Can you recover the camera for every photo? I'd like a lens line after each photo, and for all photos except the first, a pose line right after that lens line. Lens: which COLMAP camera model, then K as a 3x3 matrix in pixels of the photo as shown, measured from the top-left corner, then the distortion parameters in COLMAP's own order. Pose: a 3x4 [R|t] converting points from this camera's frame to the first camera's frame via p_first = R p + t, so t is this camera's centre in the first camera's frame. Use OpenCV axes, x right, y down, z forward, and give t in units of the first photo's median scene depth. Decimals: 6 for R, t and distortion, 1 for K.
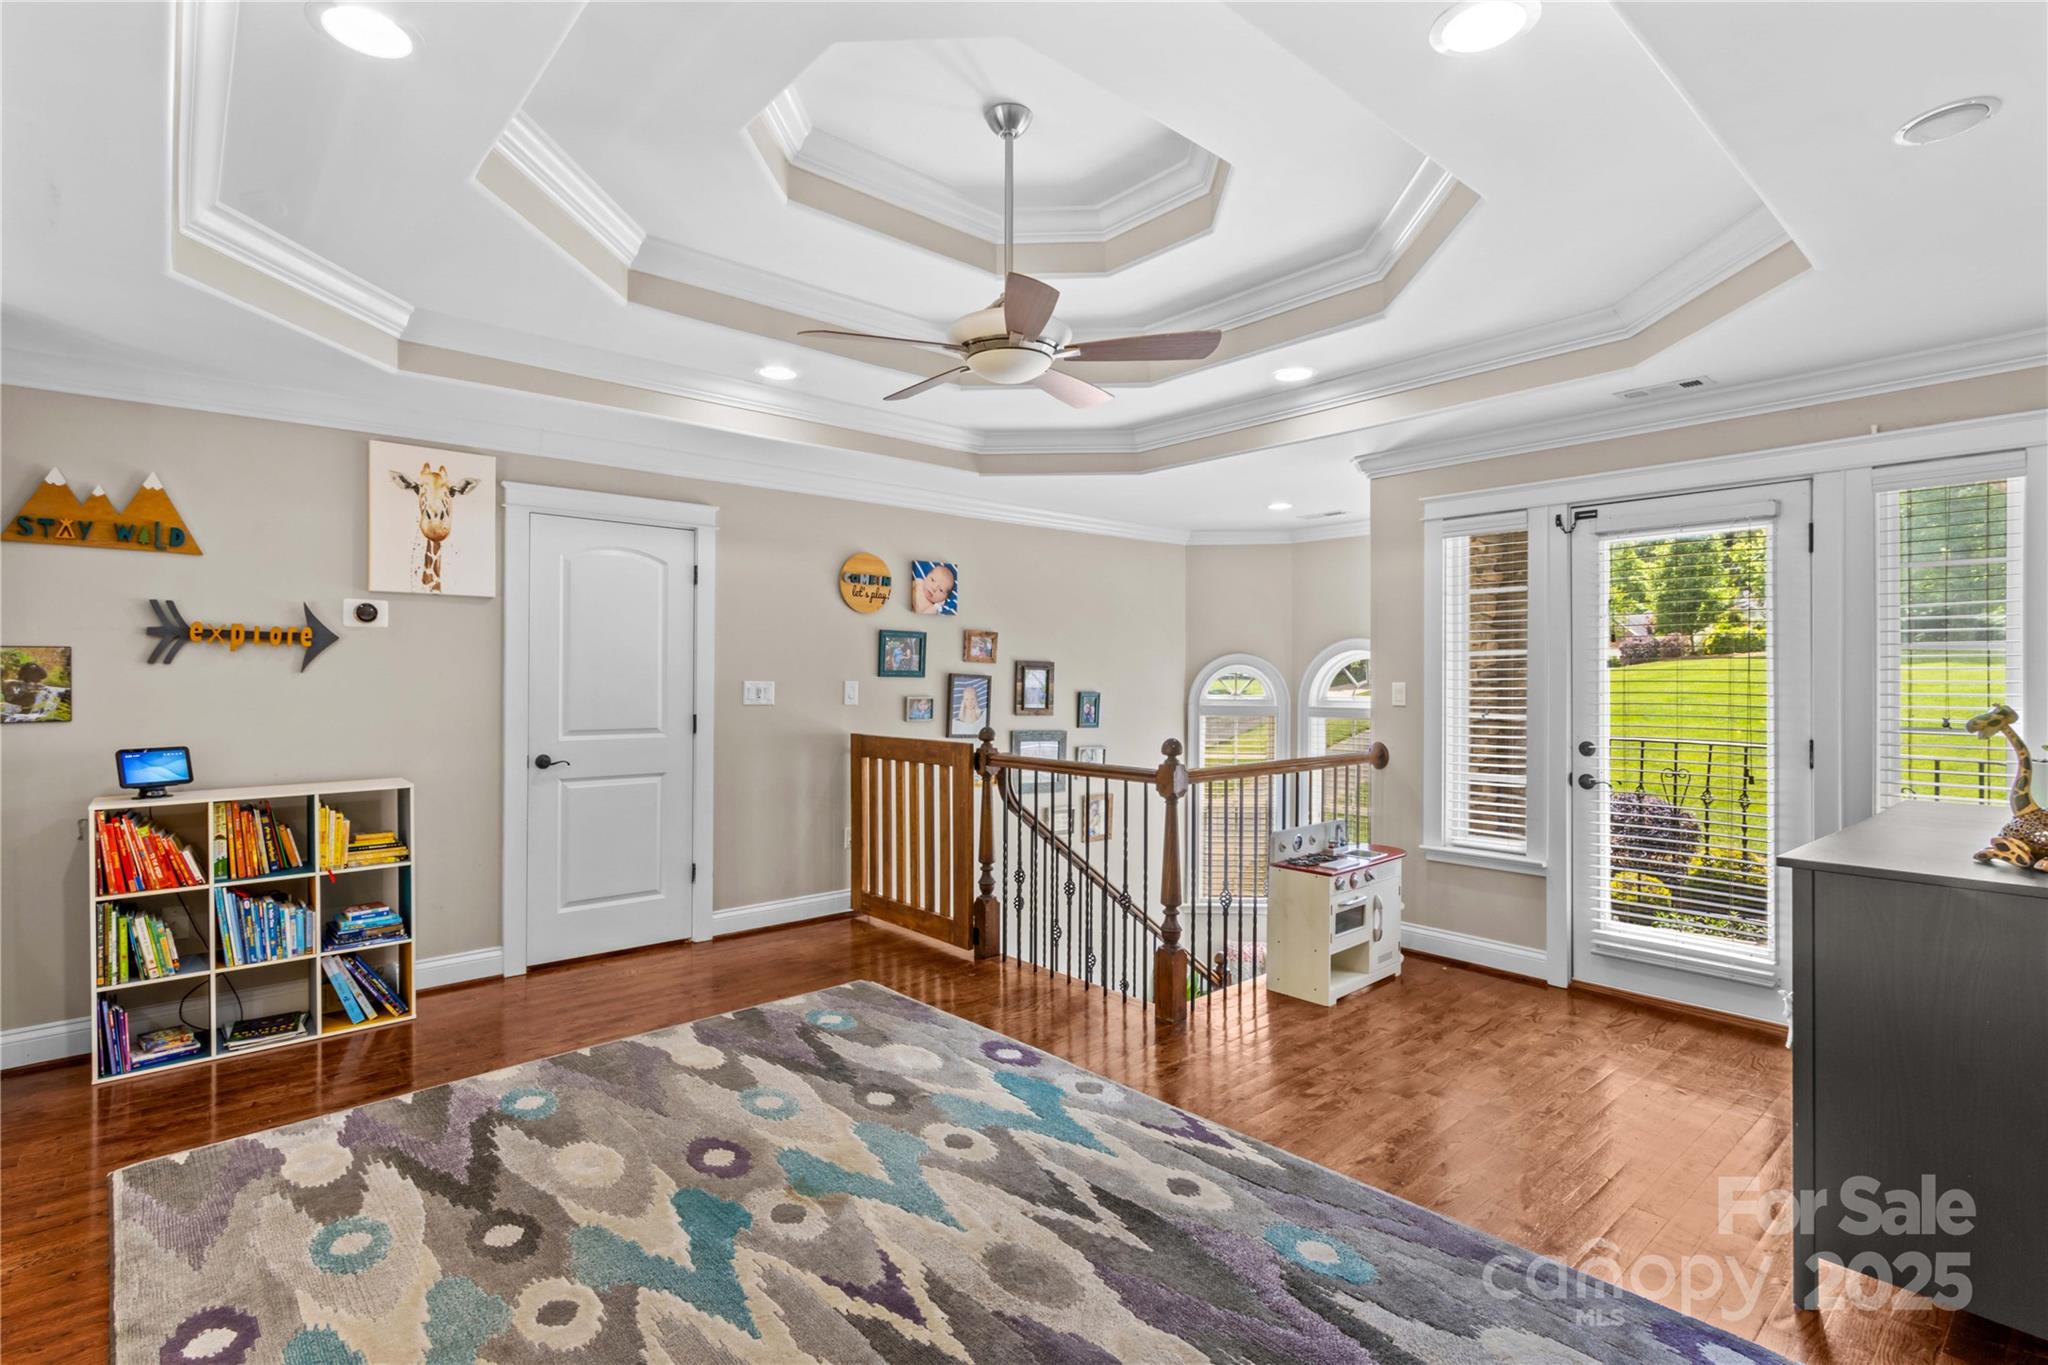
lens RADIAL K [[957.9, 0, 1033.7], [0, 957.9, 673.9], [0, 0, 1]] dist [0.009681, -0.004549]
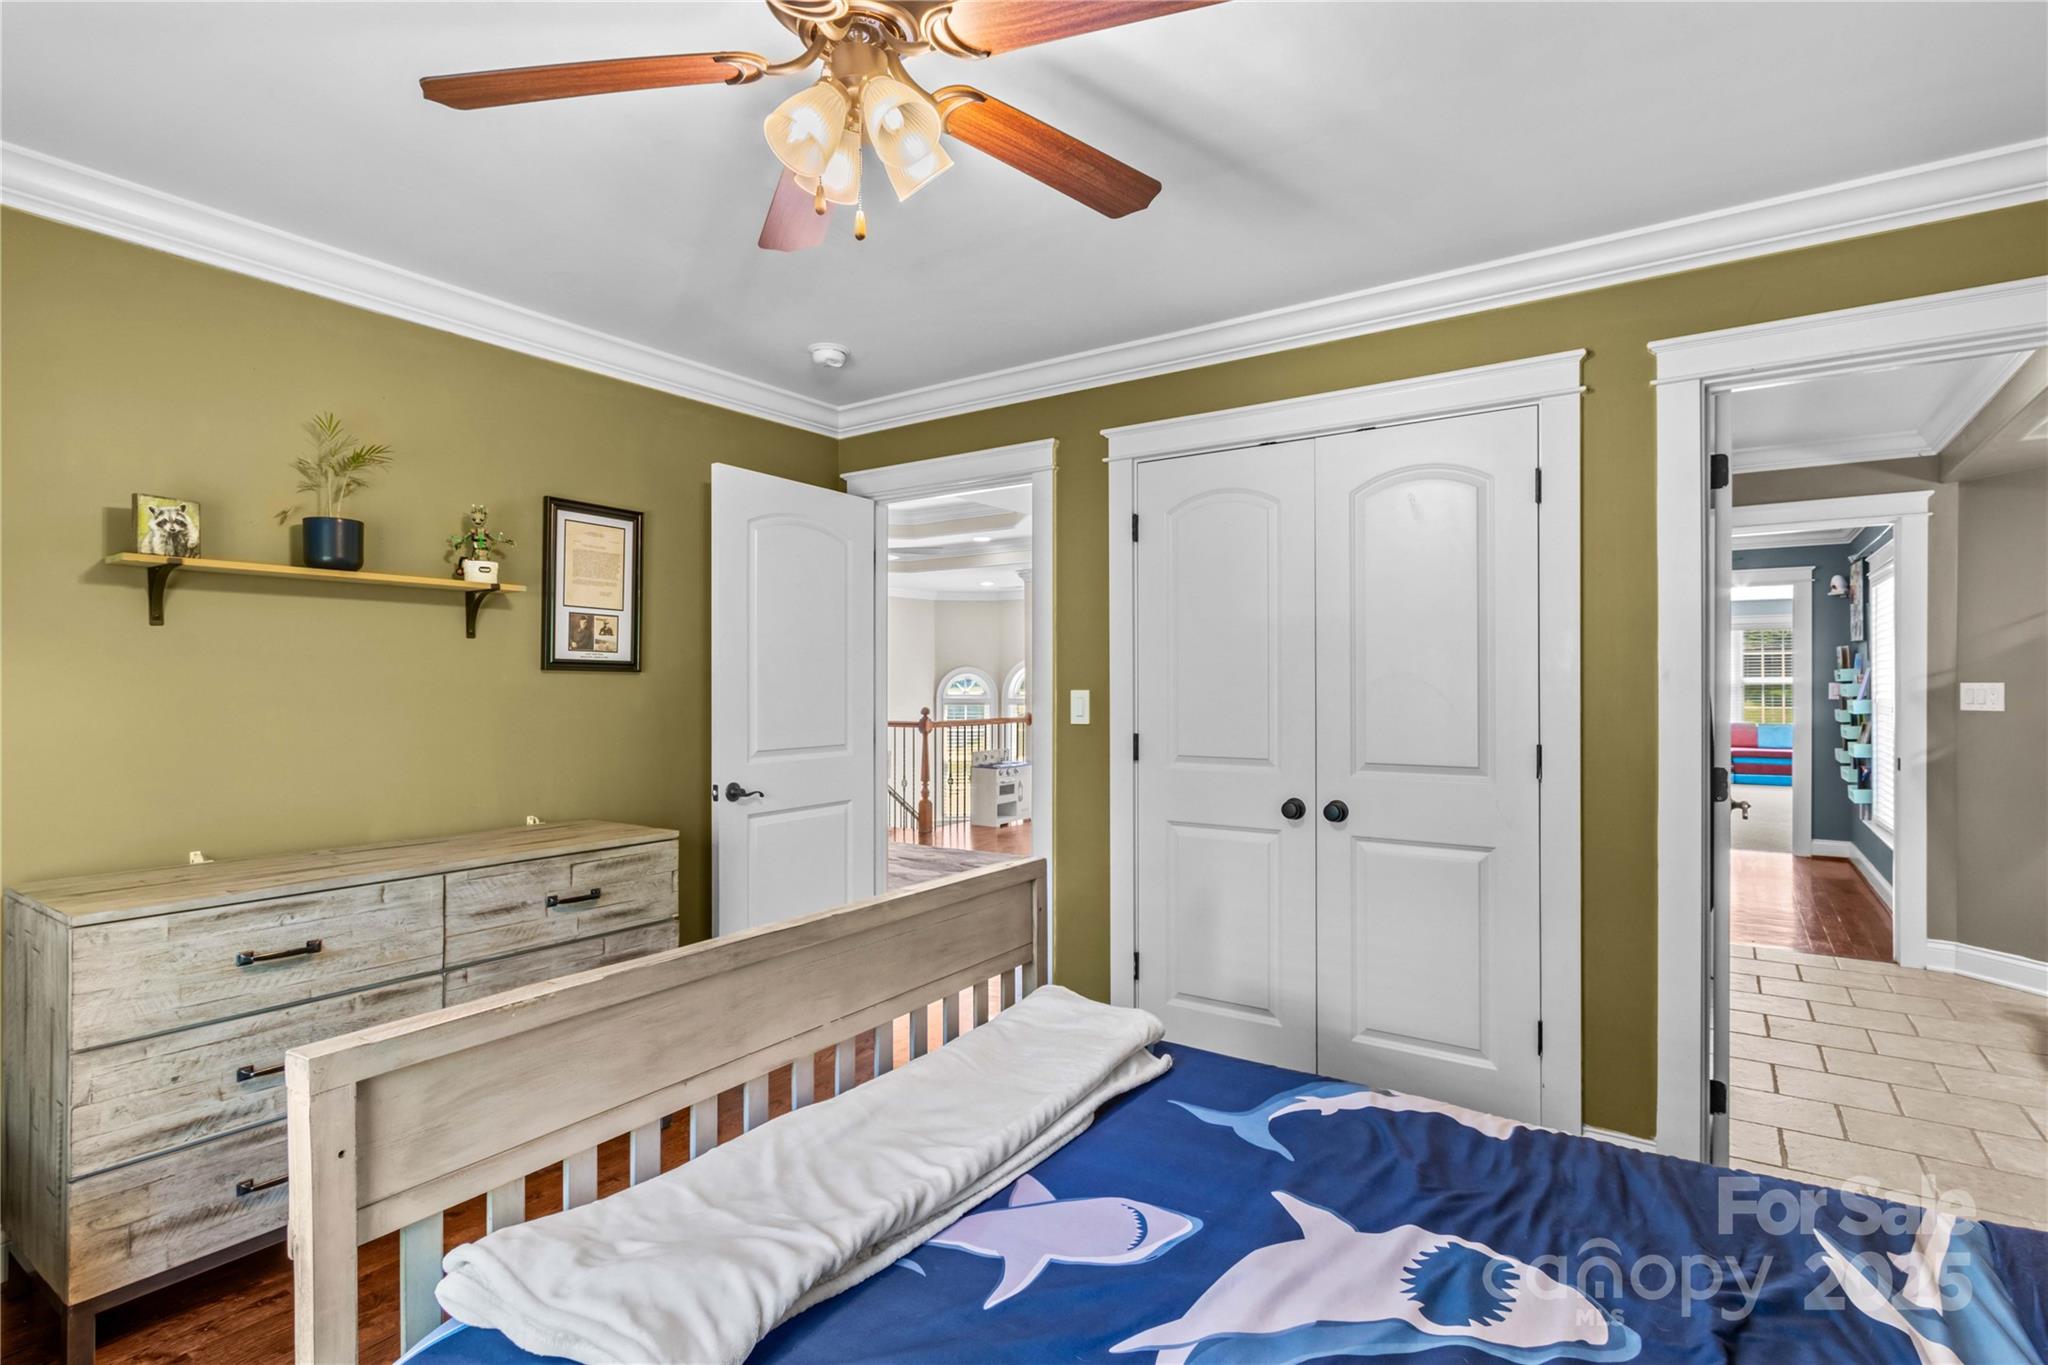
lens RADIAL K [[957.9, 0, 1027.7], [0, 957.9, 675.7], [0, 0, 1]] dist [0.009681, -0.004549]
pose [[0.969898, 0.000214, 0.243510, -0.153725], [0.001718, 0.999969, -0.007723, 0.012599], [-0.243504, 0.007909, 0.969868, -1.118135]]
